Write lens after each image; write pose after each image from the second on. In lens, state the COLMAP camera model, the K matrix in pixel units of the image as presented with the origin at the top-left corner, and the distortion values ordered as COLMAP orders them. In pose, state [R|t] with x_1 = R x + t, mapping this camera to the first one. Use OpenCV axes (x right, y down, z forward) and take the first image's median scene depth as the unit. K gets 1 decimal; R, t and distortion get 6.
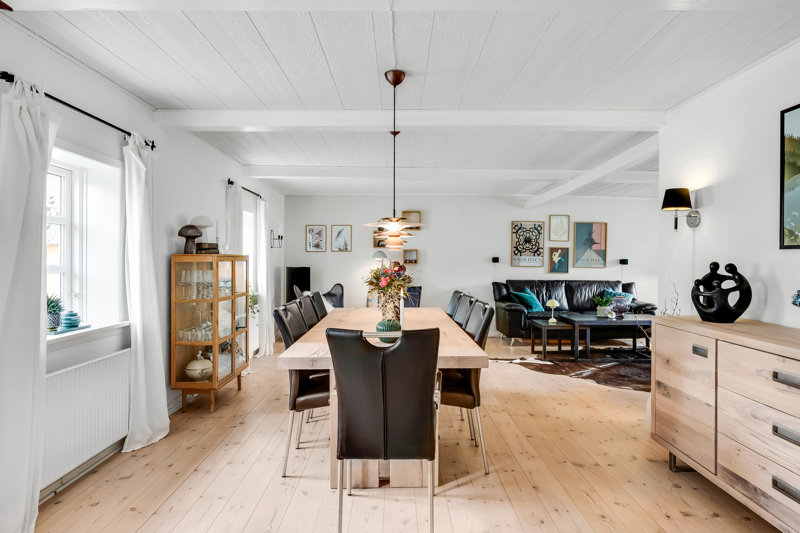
lens RADIAL K [[468.1, 0, 399.2], [0, 468.1, 264.6], [0, 0, 1]] dist [0.006016, -0.001433]
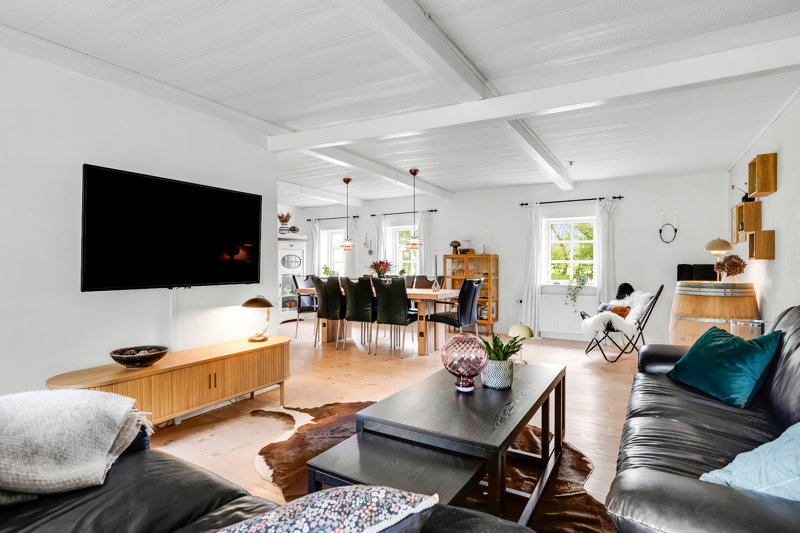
lens RADIAL K [[421.9, 0, 399.5], [0, 421.9, 266.3], [0, 0, 1]] dist [-0.000159, -0.000003]
pose [[-0.508612, -0.005727, -0.860977, 1.191658], [-0.010670, 0.999943, -0.000349, 0.028714], [0.860930, 0.009009, -0.508644, 1.654154]]
